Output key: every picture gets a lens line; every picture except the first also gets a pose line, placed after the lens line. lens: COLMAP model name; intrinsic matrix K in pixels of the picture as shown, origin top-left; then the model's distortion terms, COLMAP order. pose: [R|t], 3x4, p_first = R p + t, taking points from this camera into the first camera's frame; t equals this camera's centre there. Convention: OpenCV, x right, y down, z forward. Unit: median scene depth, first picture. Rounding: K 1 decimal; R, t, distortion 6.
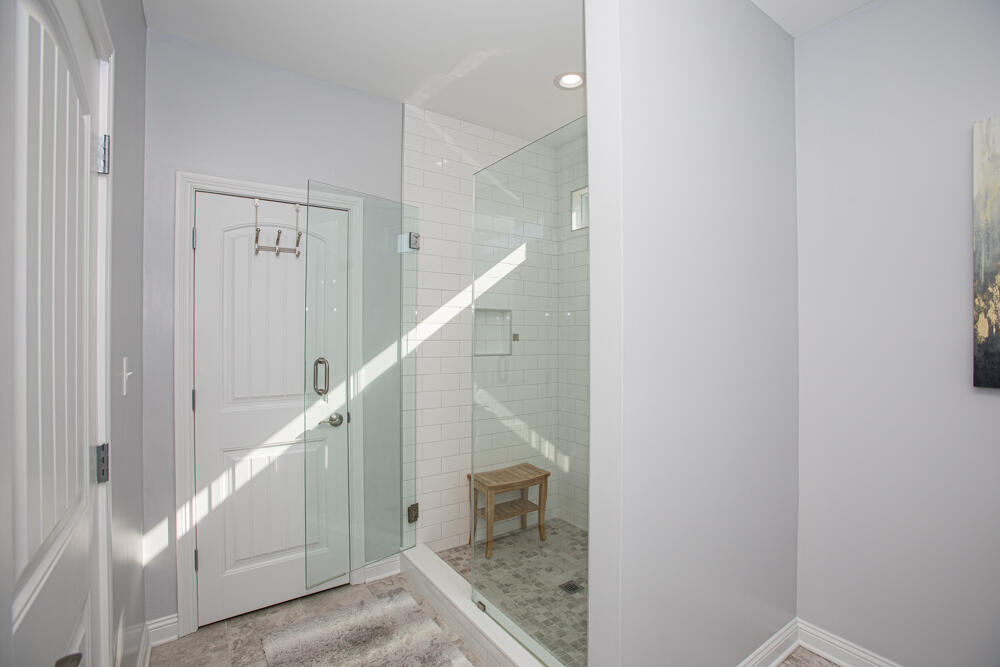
lens RADIAL K [[444.7, 0, 503.2], [0, 444.7, 334.5], [0, 0, 1]] dist [-0.043501, 0.000817]
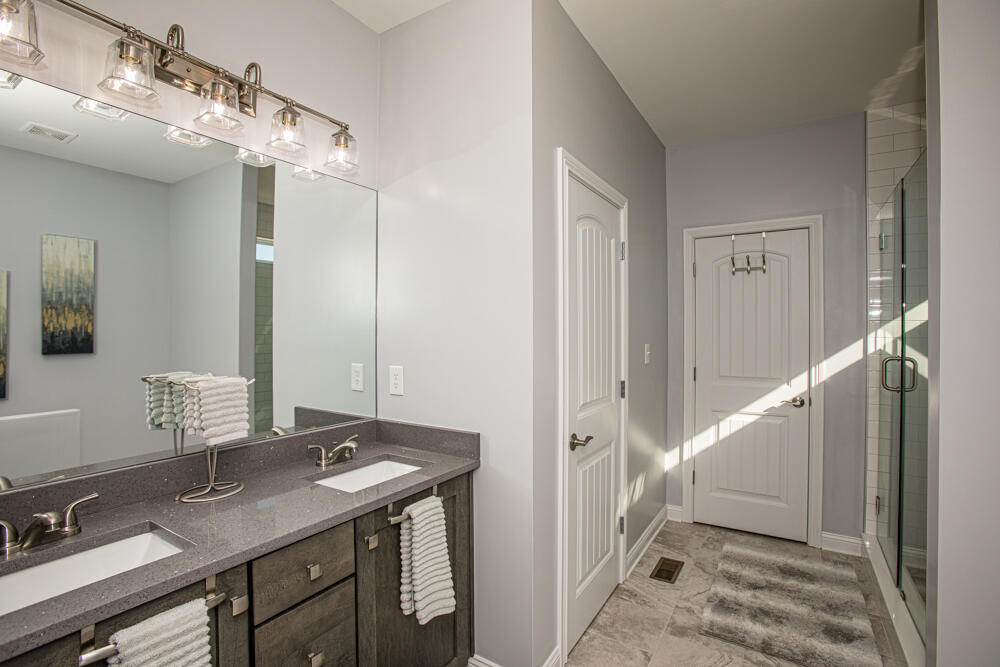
lens RADIAL K [[471.5, 0, 501.8], [0, 471.5, 333.3], [0, 0, 1]] dist [-0.000799, -0.000141]
pose [[0.388843, 0.004897, -0.921291, 0.526915], [0.003366, 0.999972, 0.006736, -0.008002], [0.921298, -0.005721, 0.388815, -0.266671]]
